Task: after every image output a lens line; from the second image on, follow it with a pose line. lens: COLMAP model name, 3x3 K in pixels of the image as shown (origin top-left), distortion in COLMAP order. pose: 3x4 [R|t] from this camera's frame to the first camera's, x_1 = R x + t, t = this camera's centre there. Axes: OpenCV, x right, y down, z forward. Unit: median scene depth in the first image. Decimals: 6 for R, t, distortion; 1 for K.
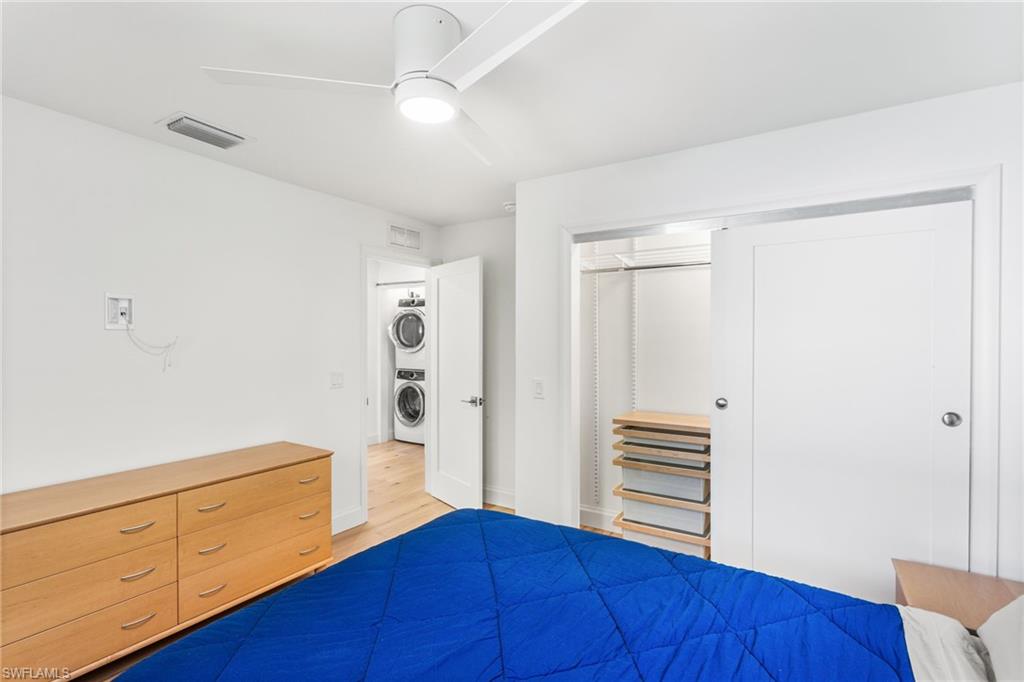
lens RADIAL K [[482.2, 0, 512.0], [0, 482.2, 341.0], [0, 0, 1]] dist [-0.000485, -0.000070]
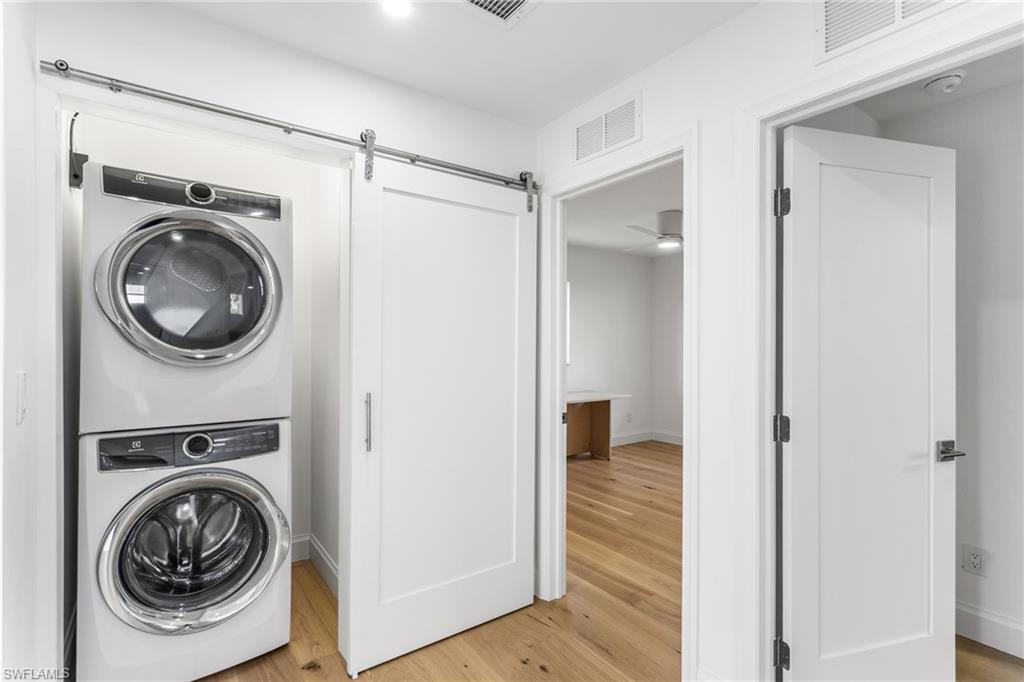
lens RADIAL K [[482.2, 0, 512.0], [0, 482.2, 341.0], [0, 0, 1]] dist [-0.000485, -0.000070]
pose [[0.372127, 0.000744, 0.928182, -0.400913], [0.000040, 1.000000, -0.000818, 0.008848], [-0.928182, 0.000342, 0.372127, 0.711486]]
